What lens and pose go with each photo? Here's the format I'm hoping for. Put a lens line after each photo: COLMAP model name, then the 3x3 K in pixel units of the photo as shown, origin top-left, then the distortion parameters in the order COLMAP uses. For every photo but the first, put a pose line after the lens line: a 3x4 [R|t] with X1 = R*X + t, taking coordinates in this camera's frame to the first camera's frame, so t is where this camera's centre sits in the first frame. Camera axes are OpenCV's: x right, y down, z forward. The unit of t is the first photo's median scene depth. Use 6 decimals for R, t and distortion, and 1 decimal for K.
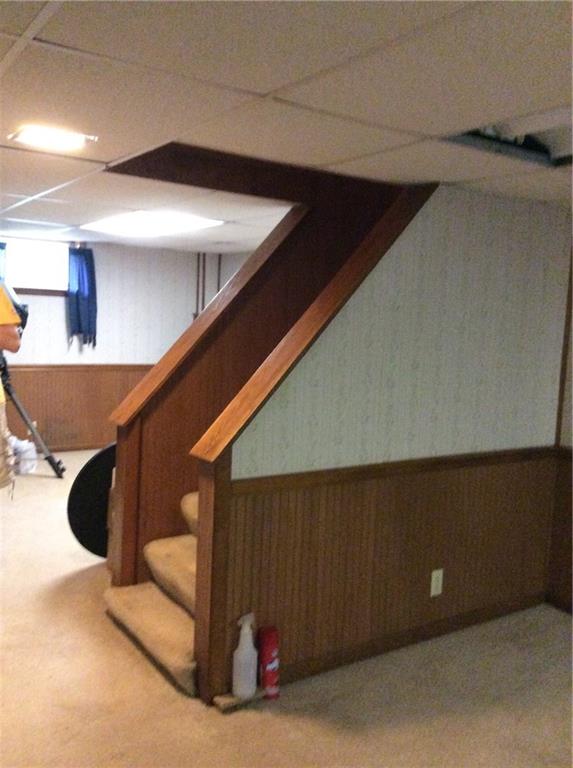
lens RADIAL K [[696.7, 0, 286.5], [0, 696.7, 384.0], [0, 0, 1]] dist [0.137265, -0.260185]
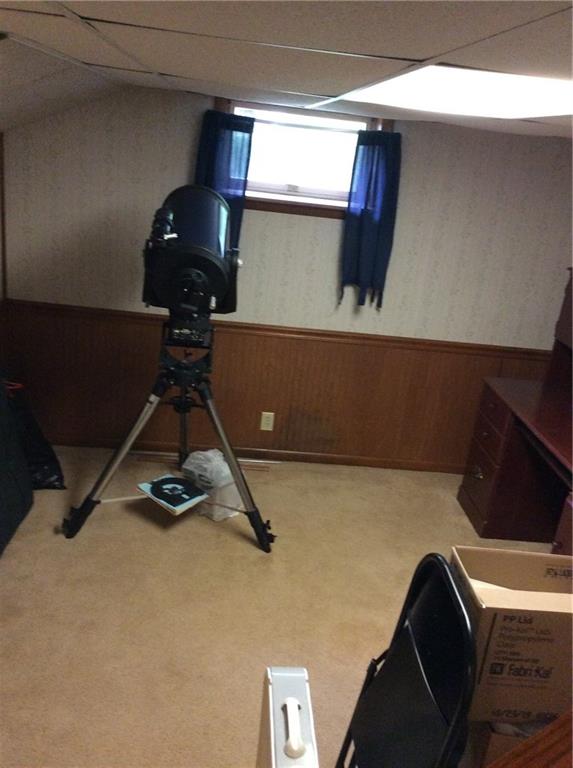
lens RADIAL K [[696.7, 0, 286.5], [0, 696.7, 384.0], [0, 0, 1]] dist [0.137265, -0.260185]
pose [[0.871639, 0.218627, -0.438688, -0.071559], [-0.133202, 0.966985, 0.217251, -0.111418], [0.471702, -0.130931, 0.871983, 0.456729]]
